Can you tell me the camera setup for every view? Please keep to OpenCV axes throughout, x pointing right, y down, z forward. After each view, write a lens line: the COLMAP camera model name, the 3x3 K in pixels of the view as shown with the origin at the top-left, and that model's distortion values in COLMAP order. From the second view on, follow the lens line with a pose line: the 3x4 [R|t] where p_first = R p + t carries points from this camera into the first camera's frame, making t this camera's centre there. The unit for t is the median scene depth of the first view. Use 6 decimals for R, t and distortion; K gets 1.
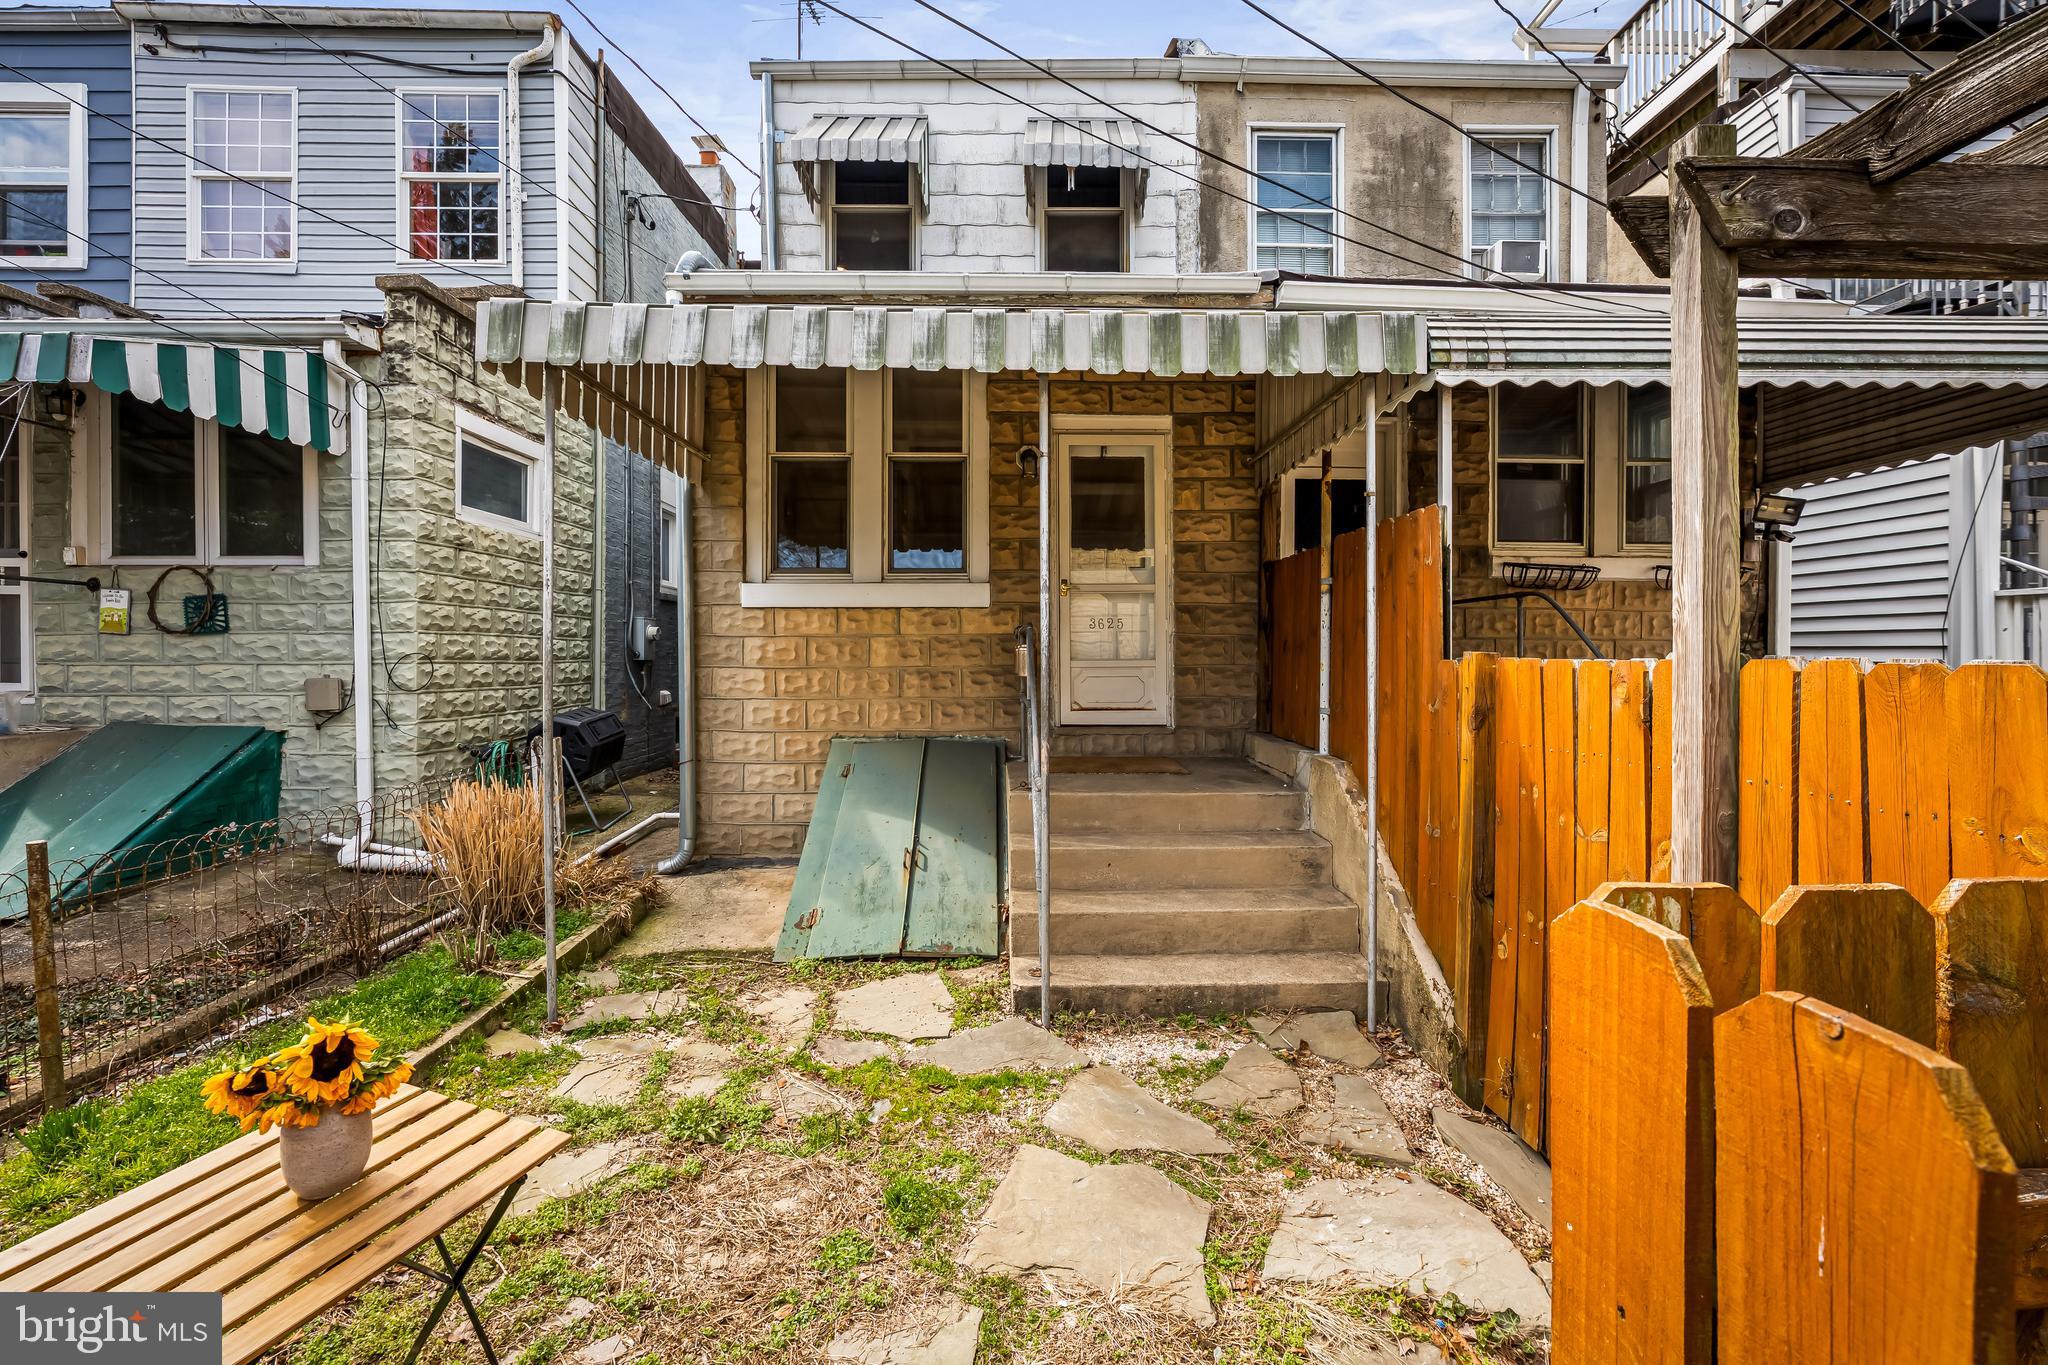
lens RADIAL K [[830.8, 0, 1022.9], [0, 830.8, 648.5], [0, 0, 1]] dist [-0.006721, 0.000515]
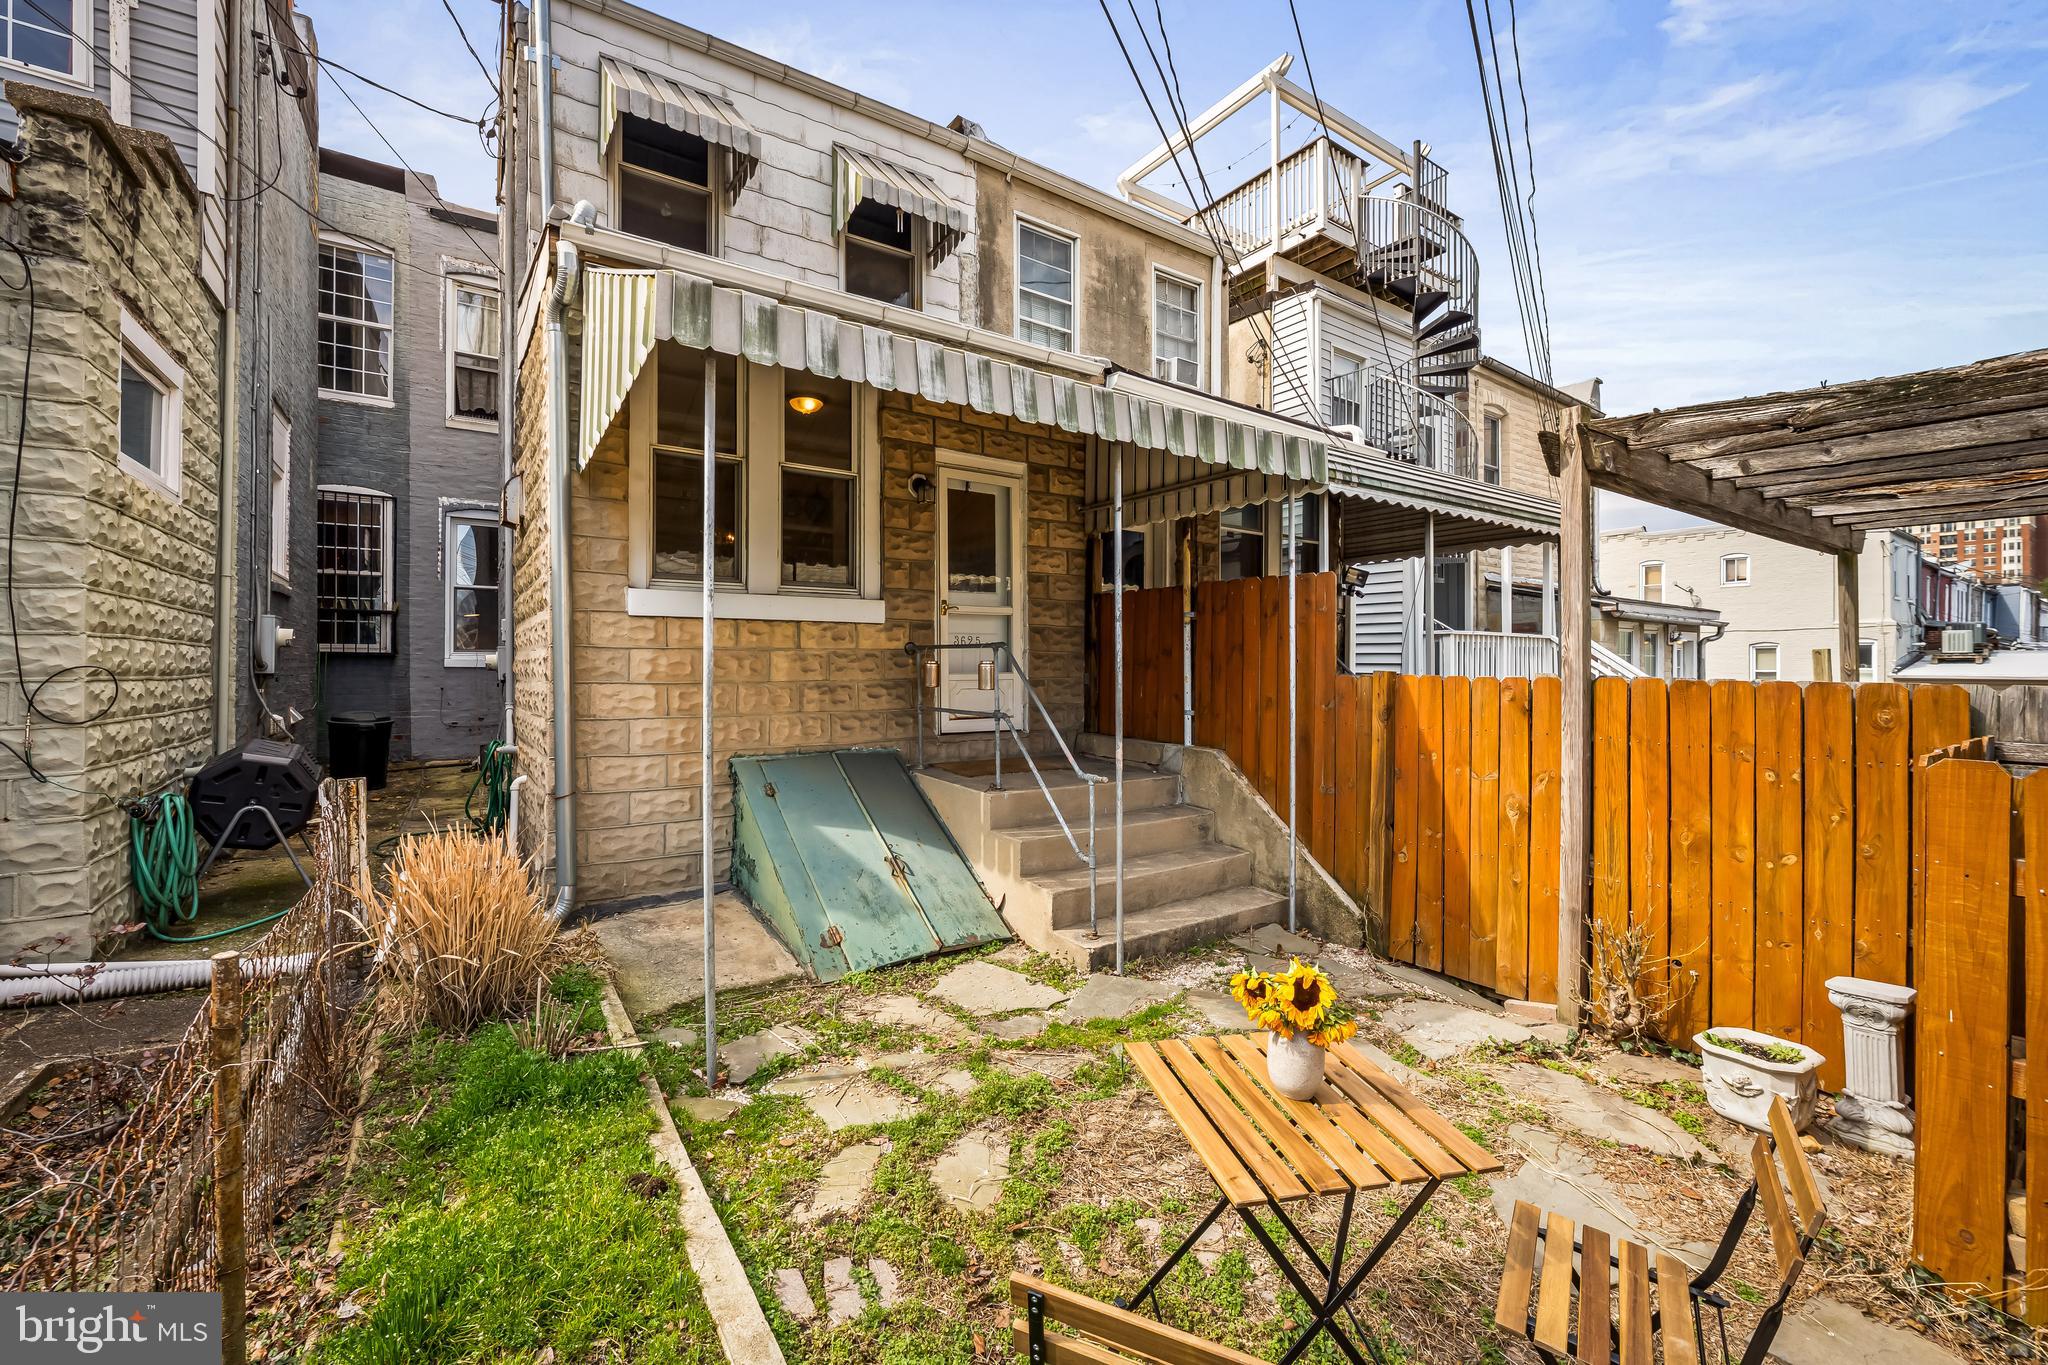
lens RADIAL K [[830.8, 0, 1022.9], [0, 830.8, 648.5], [0, 0, 1]] dist [-0.006721, 0.000515]
pose [[0.833702, 0.013847, 0.552041, -0.470687], [-0.008265, 0.999886, -0.012598, -0.006616], [-0.552153, 0.005941, 0.833722, 0.032953]]
